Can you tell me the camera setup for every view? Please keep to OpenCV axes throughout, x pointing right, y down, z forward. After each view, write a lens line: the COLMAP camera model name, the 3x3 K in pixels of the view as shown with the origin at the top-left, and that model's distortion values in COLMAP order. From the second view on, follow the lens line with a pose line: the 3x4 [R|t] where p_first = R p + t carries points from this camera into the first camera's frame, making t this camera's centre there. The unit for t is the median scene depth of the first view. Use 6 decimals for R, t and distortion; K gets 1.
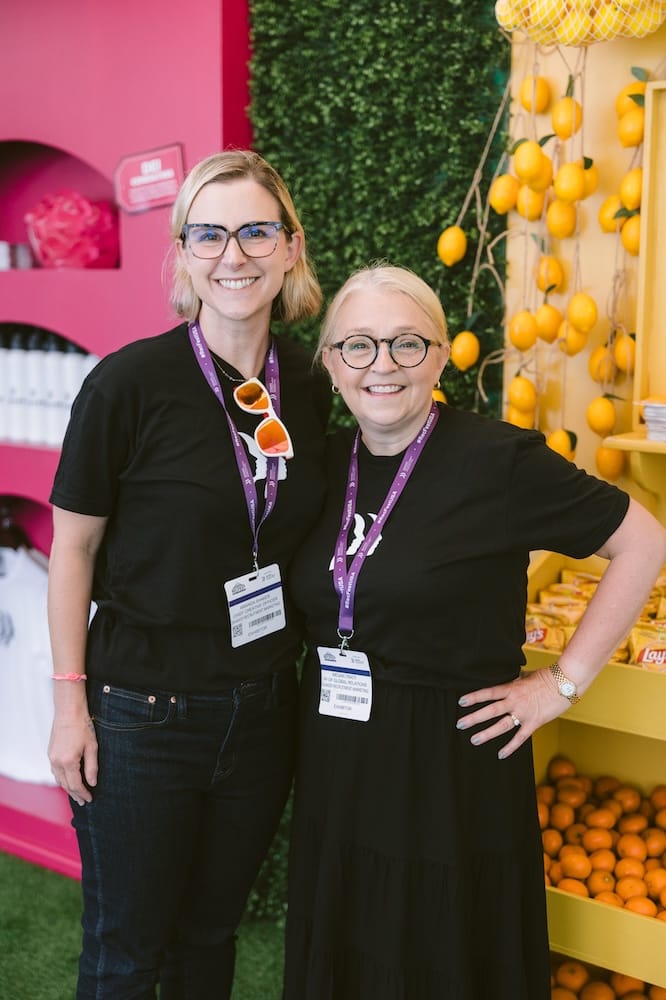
lens RADIAL K [[1304.7, 0, 347.2], [0, 1304.7, 479.6], [0, 0, 1]] dist [0.029975, 0.000000]
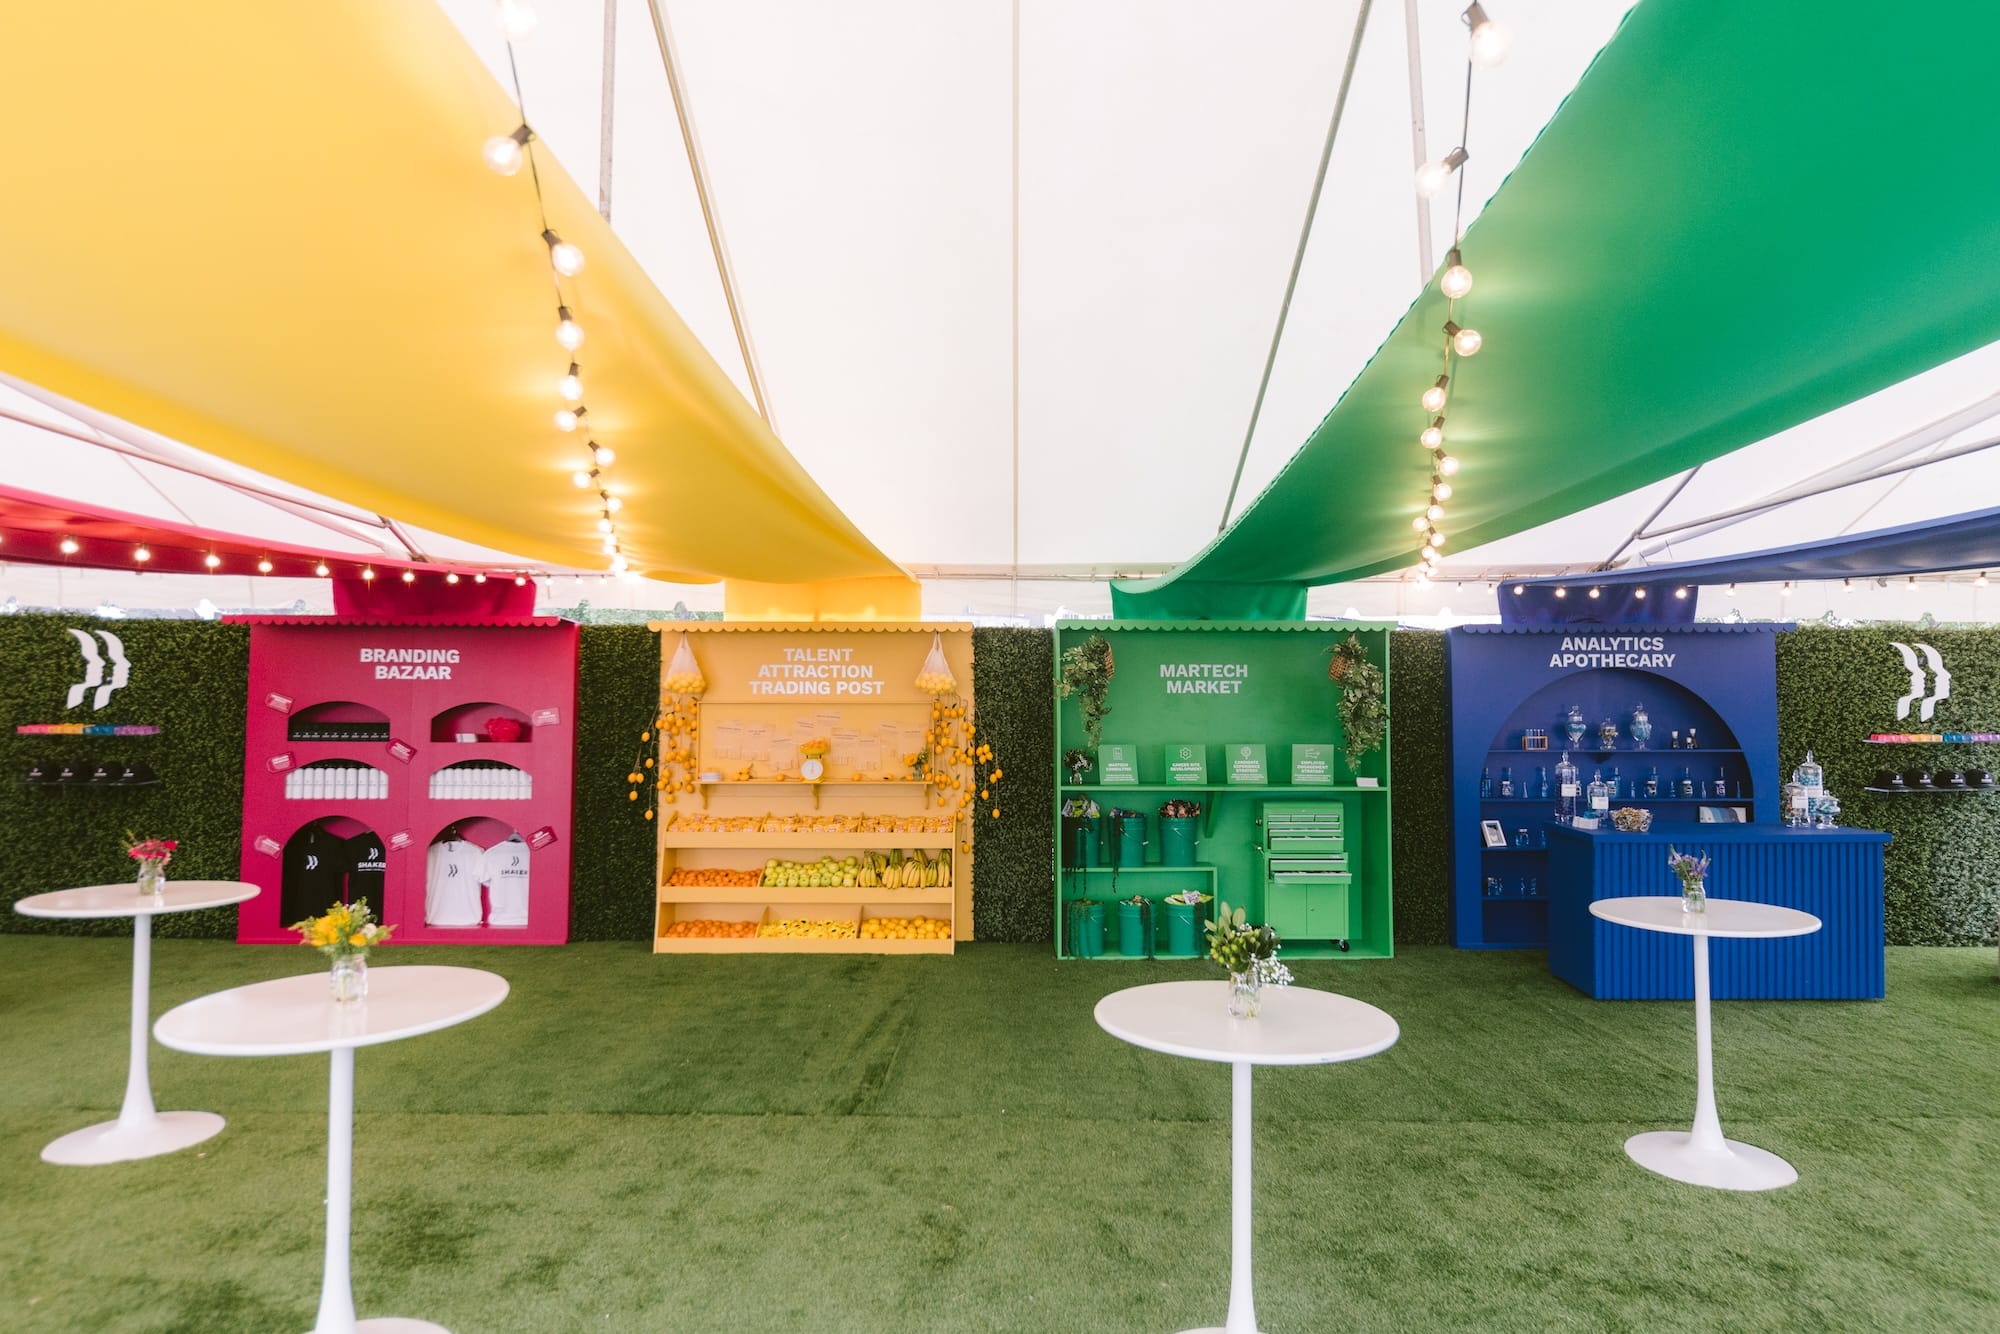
lens RADIAL K [[1095.1, 0, 1027.4], [0, 1095.1, 690.3], [0, 0, 1]] dist [0.015836, -0.008785]
pose [[0.804192, 0.019846, 0.594038, -0.970964], [0.091083, 0.983523, -0.156164, 0.306948], [-0.587349, 0.179693, 0.789134, -2.335549]]
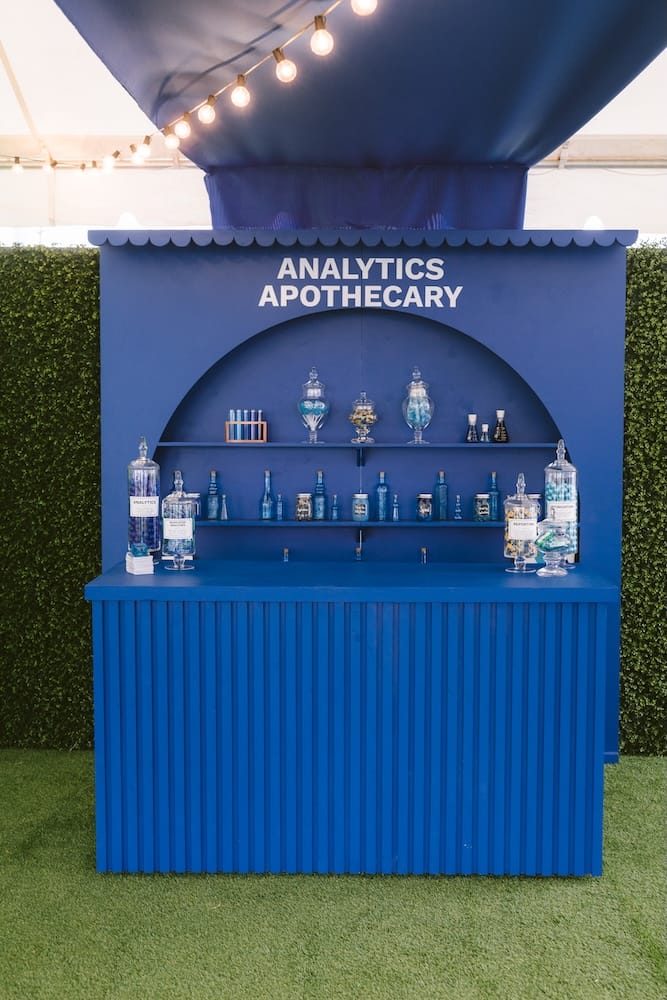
lens RADIAL K [[1185.4, 0, 340.9], [0, 1185.4, 501.9], [0, 0, 1]] dist [-0.006114, 0.000000]
pose [[0.811650, -0.023815, 0.583659, 1.110603], [0.083570, 0.993625, -0.075672, 0.399884], [-0.578136, 0.110195, 0.808465, -2.472675]]
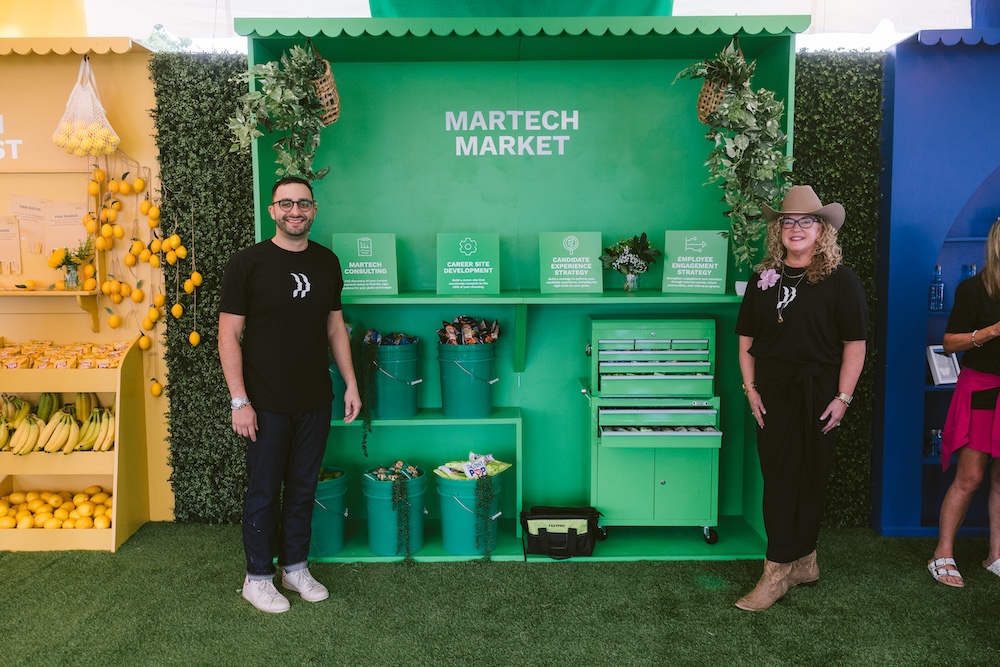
lens RADIAL K [[917.6, 0, 496.6], [0, 917.6, 328.5], [0, 0, 1]] dist [-0.001664, 0.016607]
pose [[0.814711, -0.059966, 0.576759, 0.365929], [0.094821, 0.995027, -0.030488, 0.240886], [-0.572063, 0.079528, 0.816345, -1.452664]]
